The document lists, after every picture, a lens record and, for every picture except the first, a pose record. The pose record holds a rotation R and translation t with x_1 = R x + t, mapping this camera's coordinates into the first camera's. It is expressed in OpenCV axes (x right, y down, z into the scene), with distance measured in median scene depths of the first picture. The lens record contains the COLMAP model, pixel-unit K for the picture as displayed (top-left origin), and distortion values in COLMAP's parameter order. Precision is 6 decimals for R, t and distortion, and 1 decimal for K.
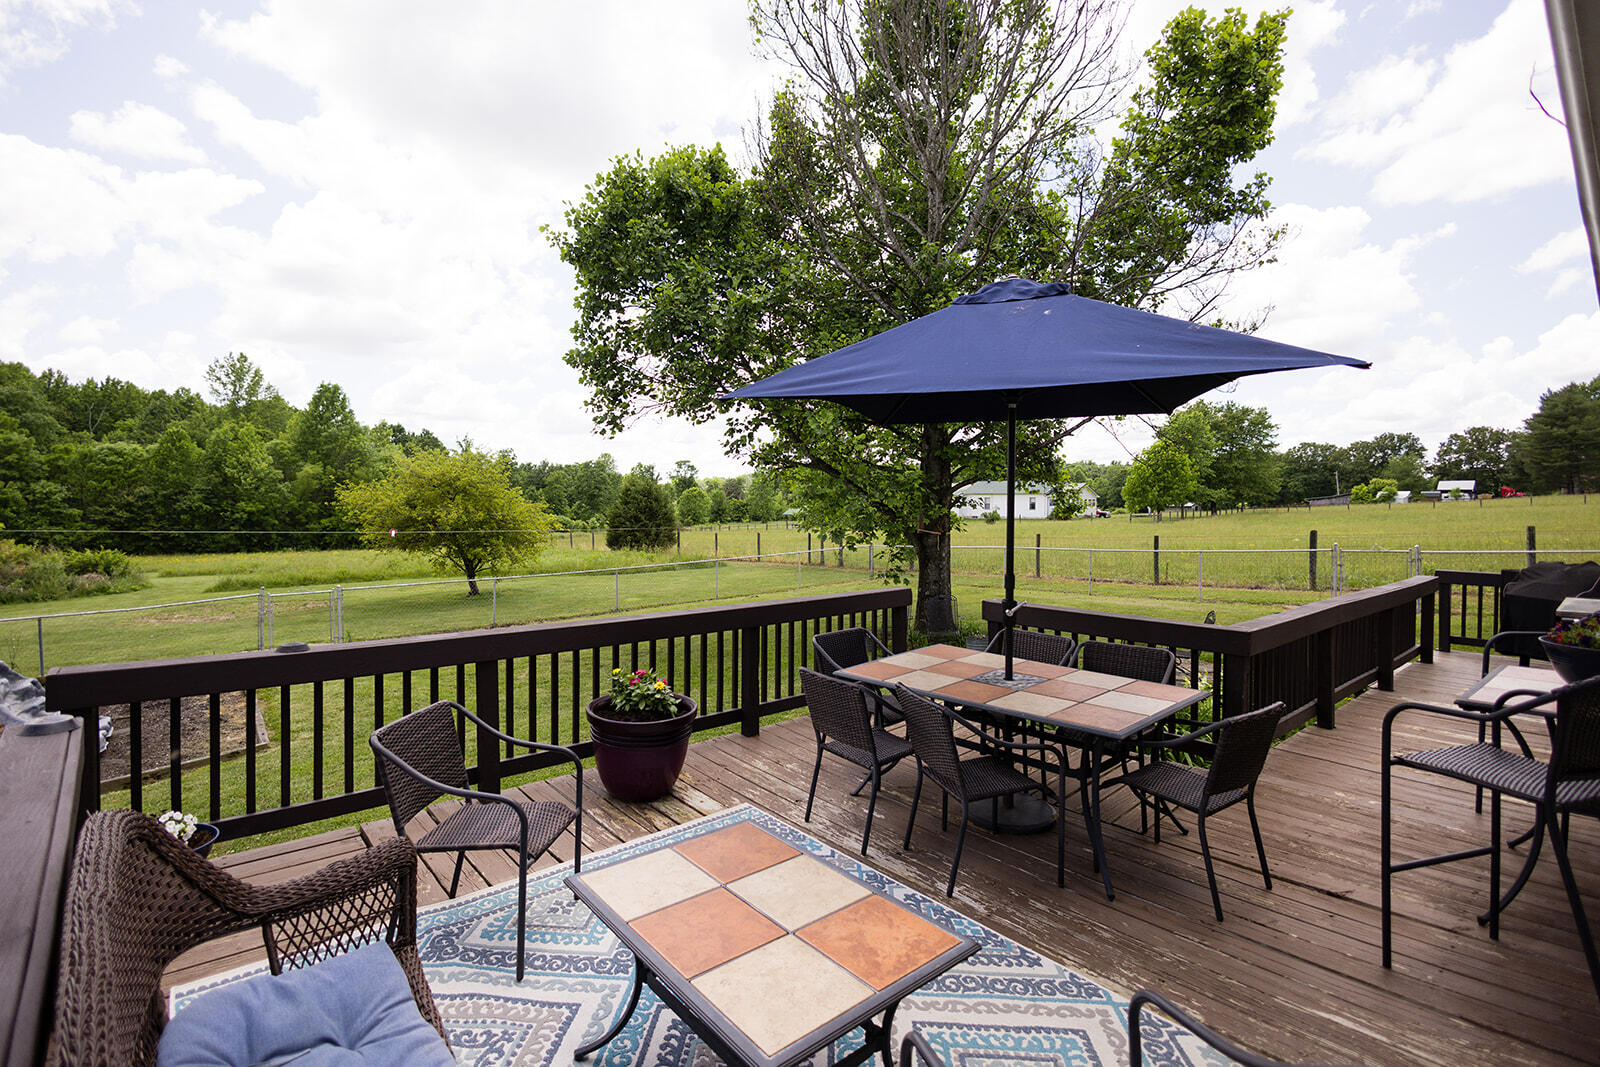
lens RADIAL K [[732.1, 0, 800.0], [0, 732.1, 523.7], [0, 0, 1]] dist [0.022041, -0.000133]
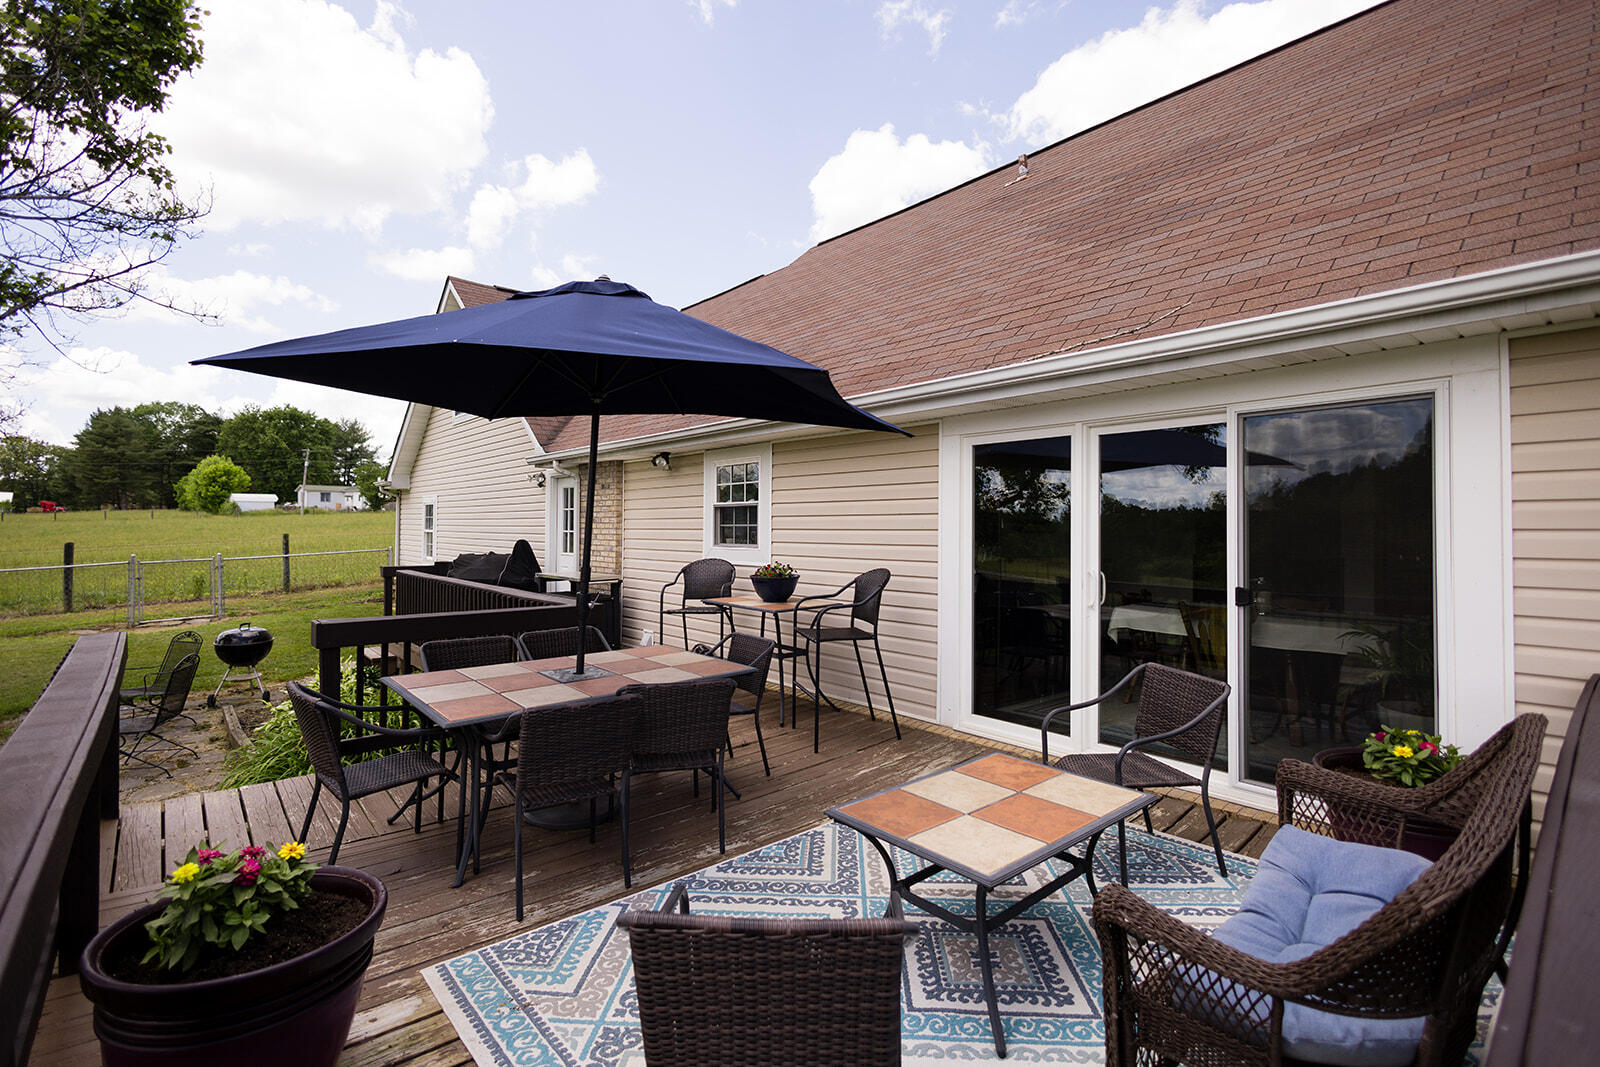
lens RADIAL K [[728.7, 0, 797.0], [0, 728.7, 530.0], [0, 0, 1]] dist [-0.000399, -0.000098]
pose [[-0.001208, -0.005493, 0.999984, -0.167566], [0.016629, 0.999847, 0.005512, 0.004052], [-0.999861, 0.016635, -0.001117, 0.168667]]
